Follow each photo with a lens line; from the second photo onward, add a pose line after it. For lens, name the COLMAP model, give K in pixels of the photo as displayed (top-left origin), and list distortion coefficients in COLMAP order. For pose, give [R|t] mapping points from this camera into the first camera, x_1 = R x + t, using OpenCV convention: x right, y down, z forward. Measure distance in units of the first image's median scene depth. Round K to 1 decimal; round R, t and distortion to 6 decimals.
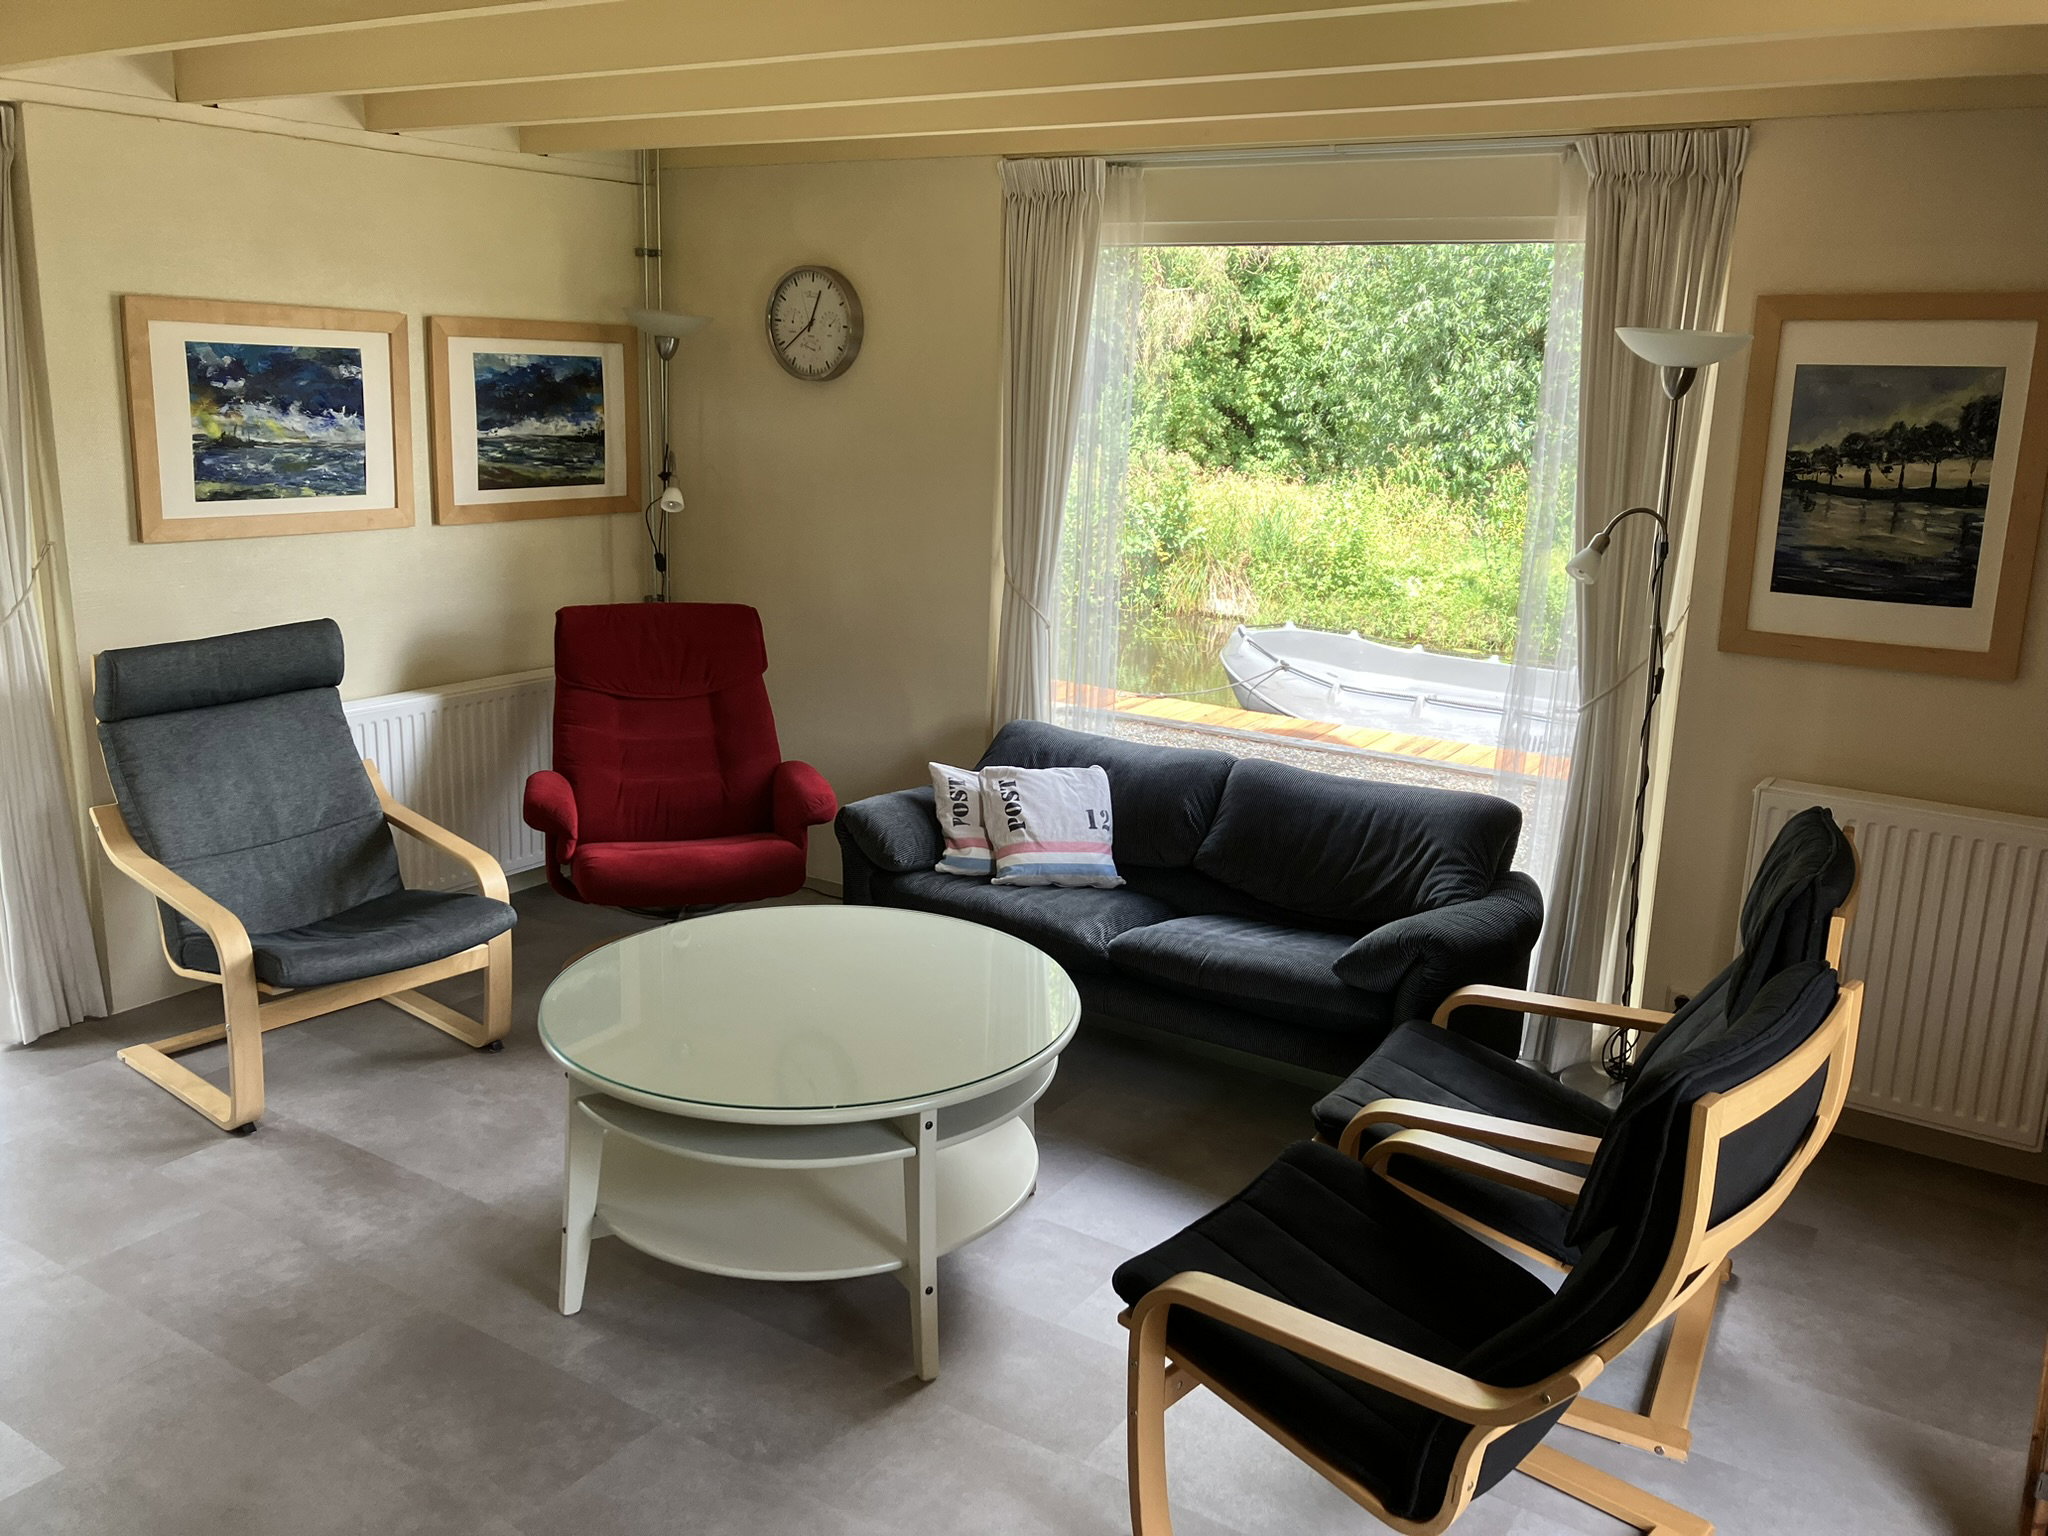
lens RADIAL K [[1670.2, 0, 1019.7], [0, 1670.2, 780.3], [0, 0, 1]] dist [0.070802, -0.131777]
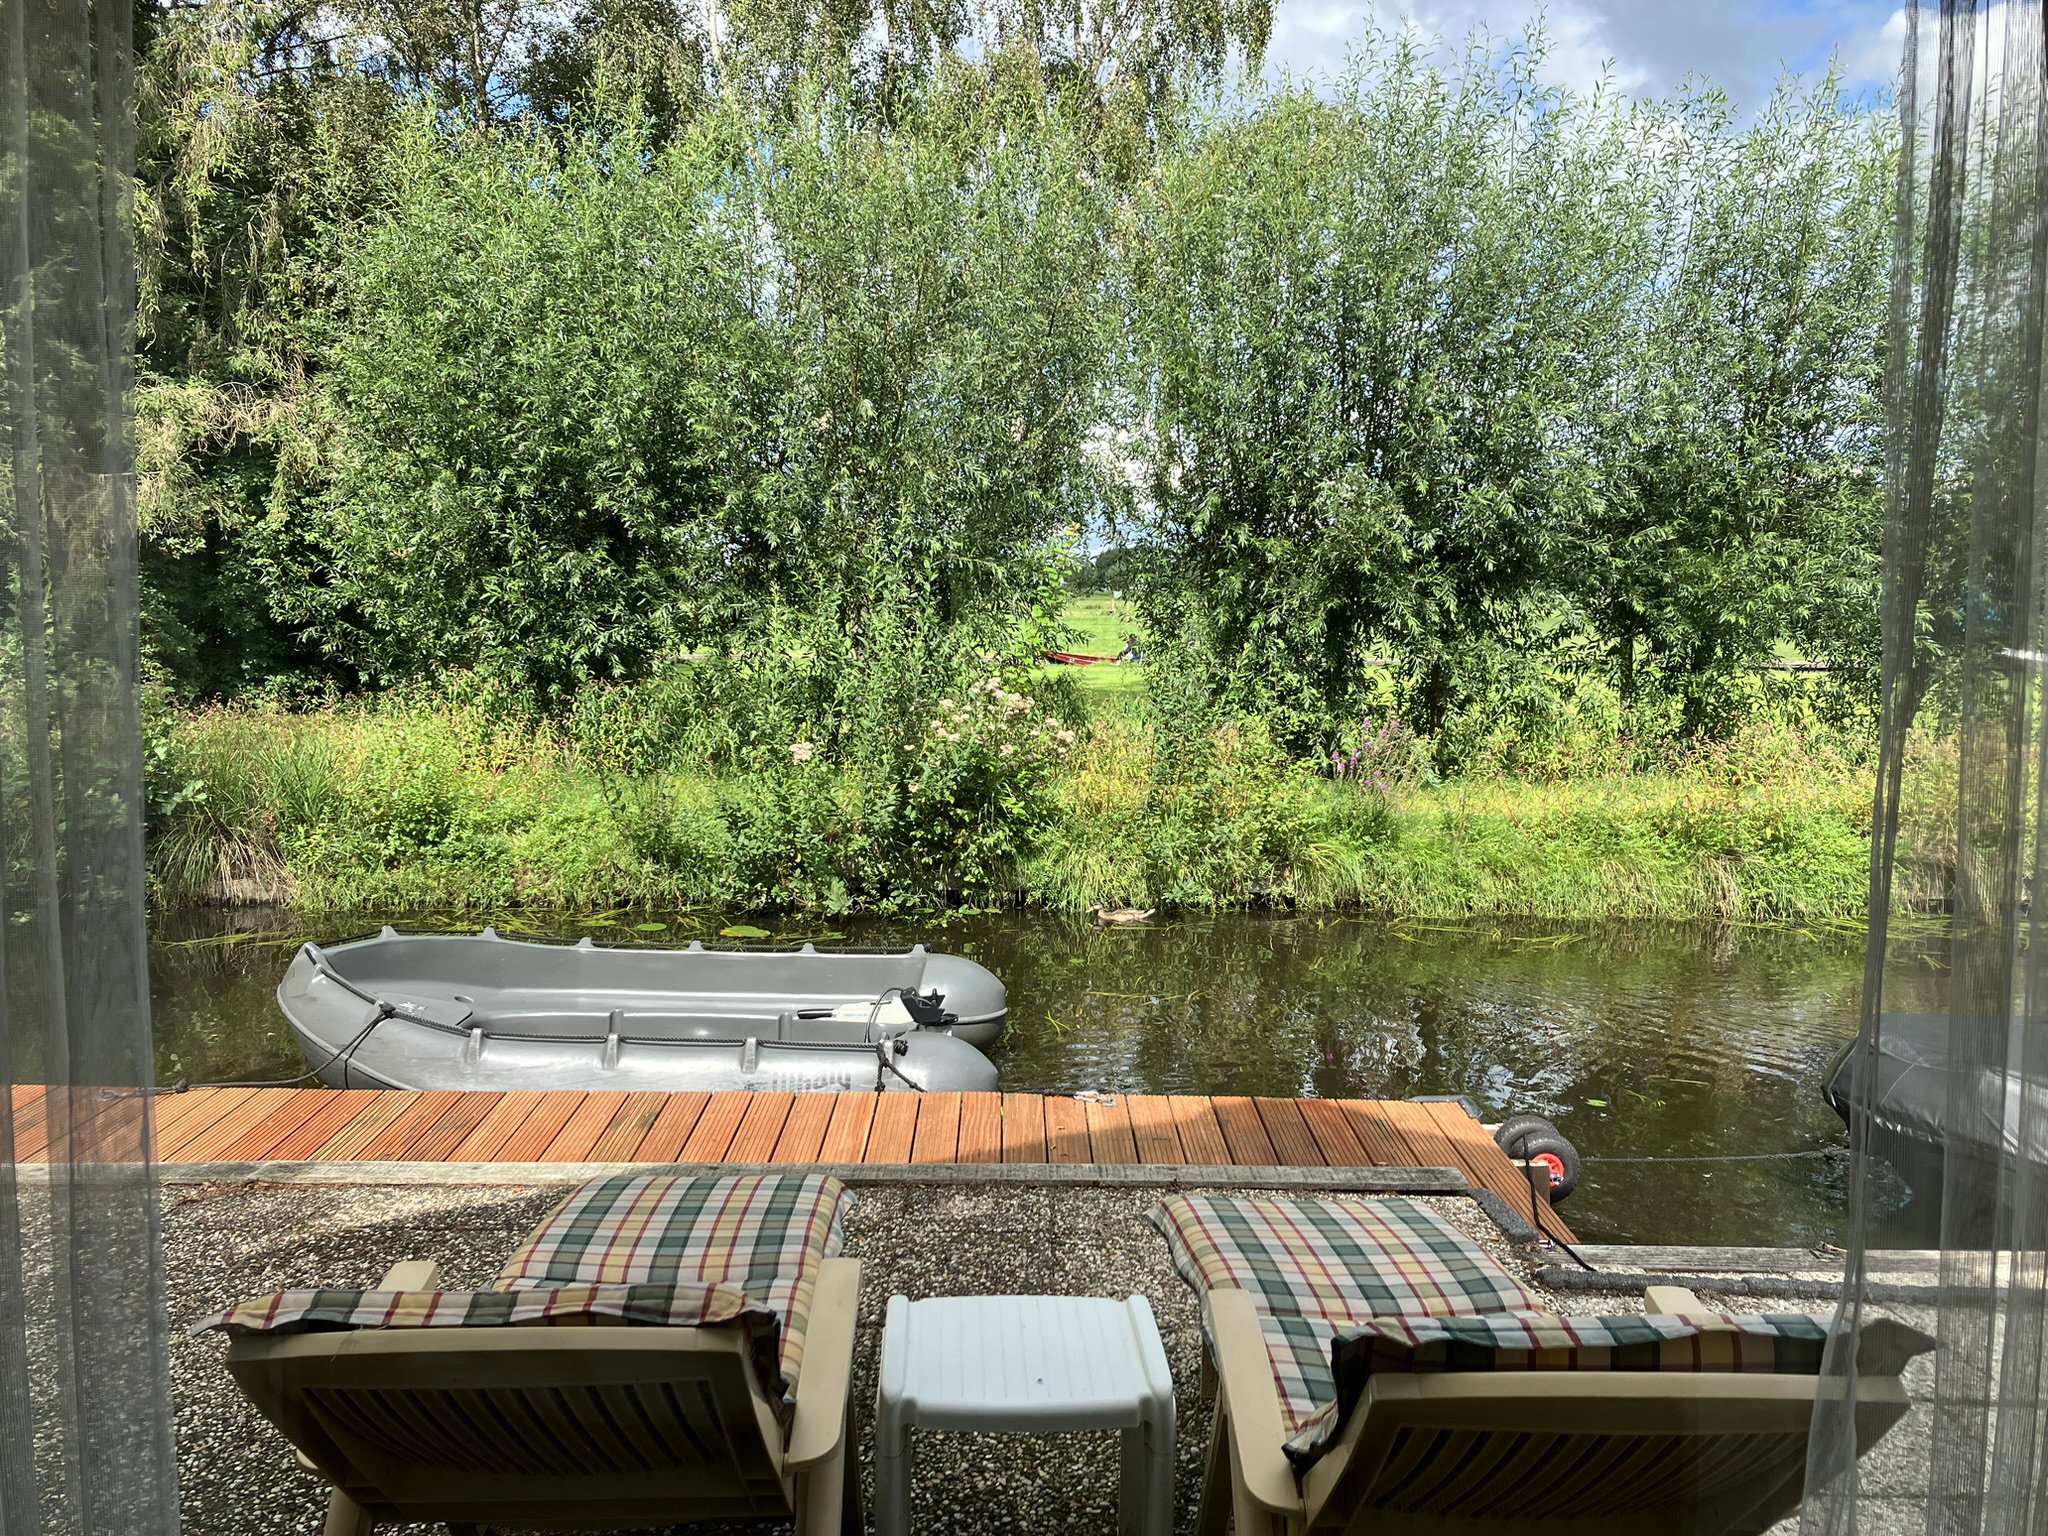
lens RADIAL K [[1678.9, 0, 1021.4], [0, 1678.9, 779.2], [0, 0, 1]] dist [0.057763, -0.293205]
pose [[0.828029, -0.092407, 0.553019, 0.005460], [0.158850, 0.984576, -0.073327, -0.044375], [-0.537713, 0.148564, 0.829936, 0.215565]]
